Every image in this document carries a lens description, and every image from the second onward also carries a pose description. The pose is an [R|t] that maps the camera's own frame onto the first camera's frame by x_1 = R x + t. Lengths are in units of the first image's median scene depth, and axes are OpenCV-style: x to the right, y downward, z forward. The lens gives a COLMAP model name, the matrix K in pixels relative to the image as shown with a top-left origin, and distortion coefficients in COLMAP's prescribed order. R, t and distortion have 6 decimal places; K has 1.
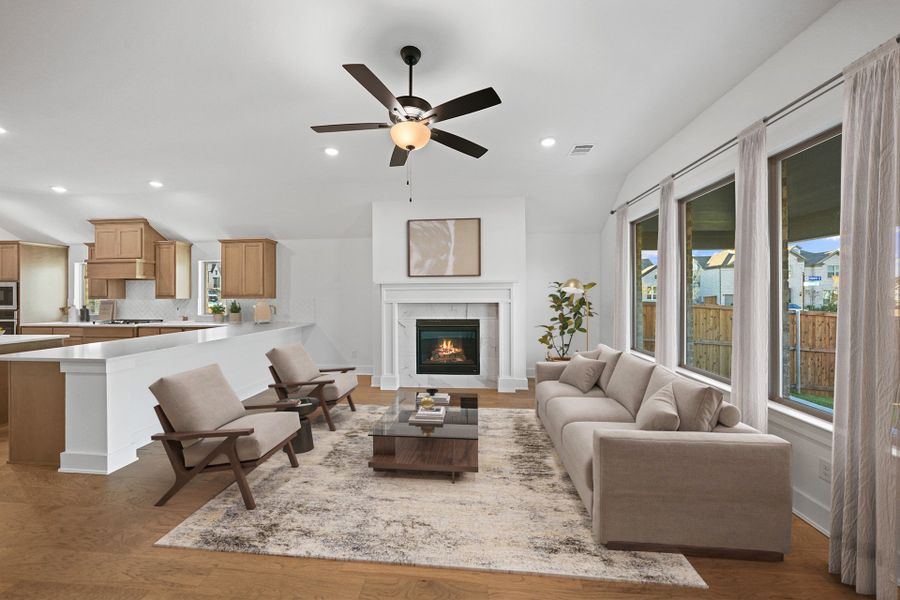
lens RADIAL K [[317.8, 0, 452.3], [0, 317.8, 292.0], [0, 0, 1]] dist [-0.011374, 0.000212]
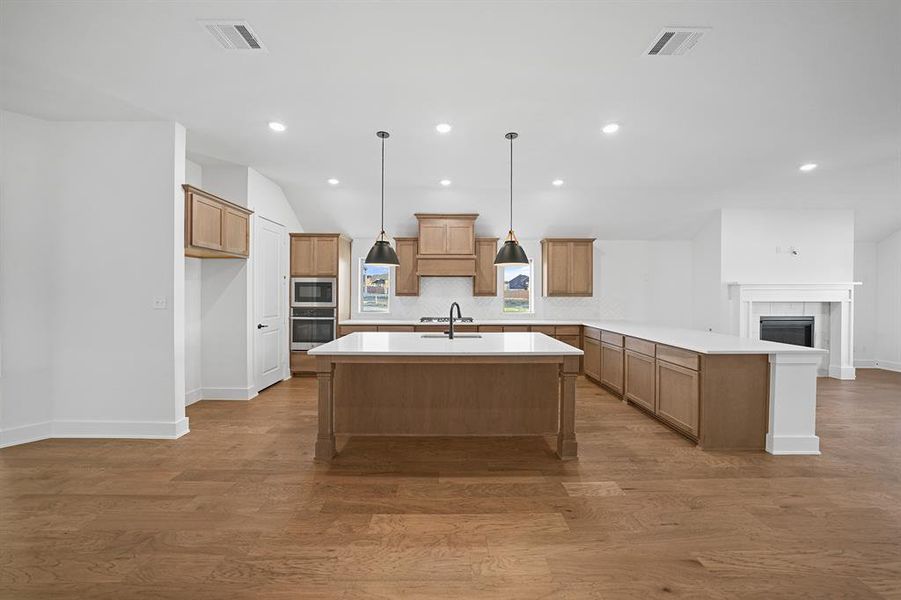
lens RADIAL K [[320.1, 0, 451.3], [0, 320.1, 295.6], [0, 0, 1]] dist [-0.016878, 0.000105]
pose [[0.995507, 0.007287, 0.094405, -1.142690], [-0.008491, 0.999888, 0.012364, 0.007888], [-0.094304, -0.013110, 0.995457, 0.008623]]
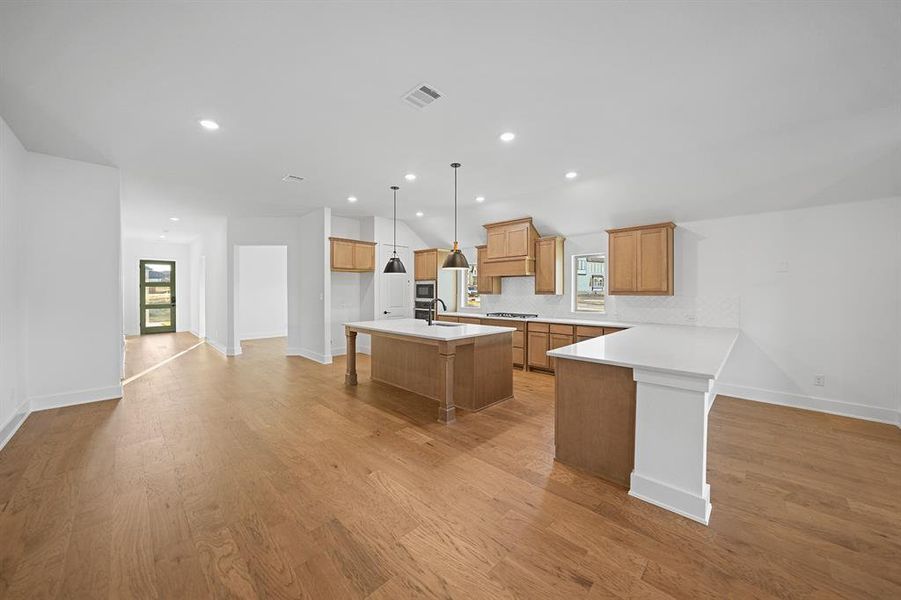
lens RADIAL K [[320.1, 0, 451.3], [0, 320.1, 295.6], [0, 0, 1]] dist [-0.016878, 0.000105]
pose [[0.775491, 0.012688, -0.631231, -0.508143], [0.000668, 0.999781, 0.020917, 0.003373], [0.631358, -0.016642, 0.775313, 0.007833]]
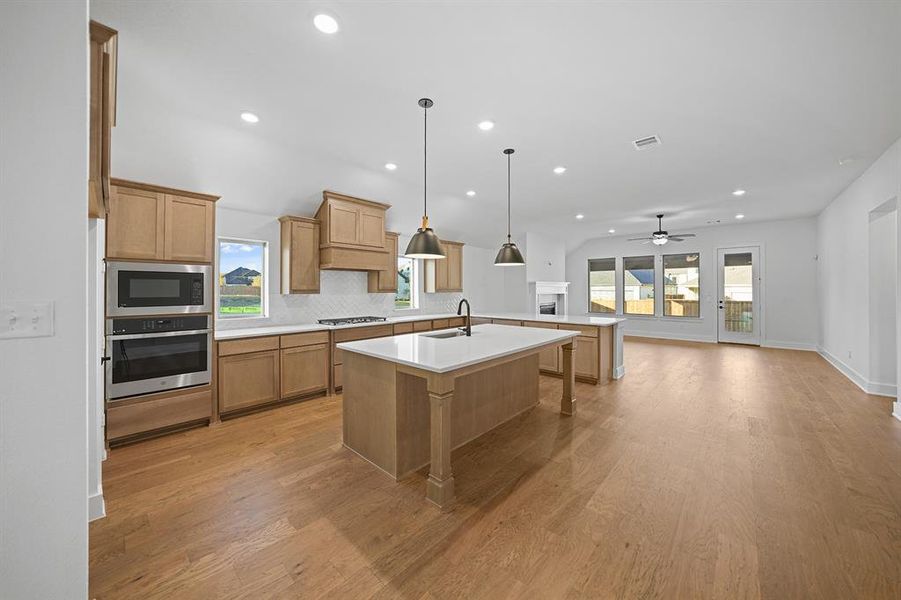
lens RADIAL K [[318.2, 0, 452.8], [0, 318.2, 292.0], [0, 0, 1]] dist [-0.011374, 0.000212]
pose [[0.611223, -0.002122, 0.791456, -1.588133], [-0.006472, 0.999950, 0.007680, 0.010829], [-0.791432, -0.009816, 0.611178, 0.278455]]
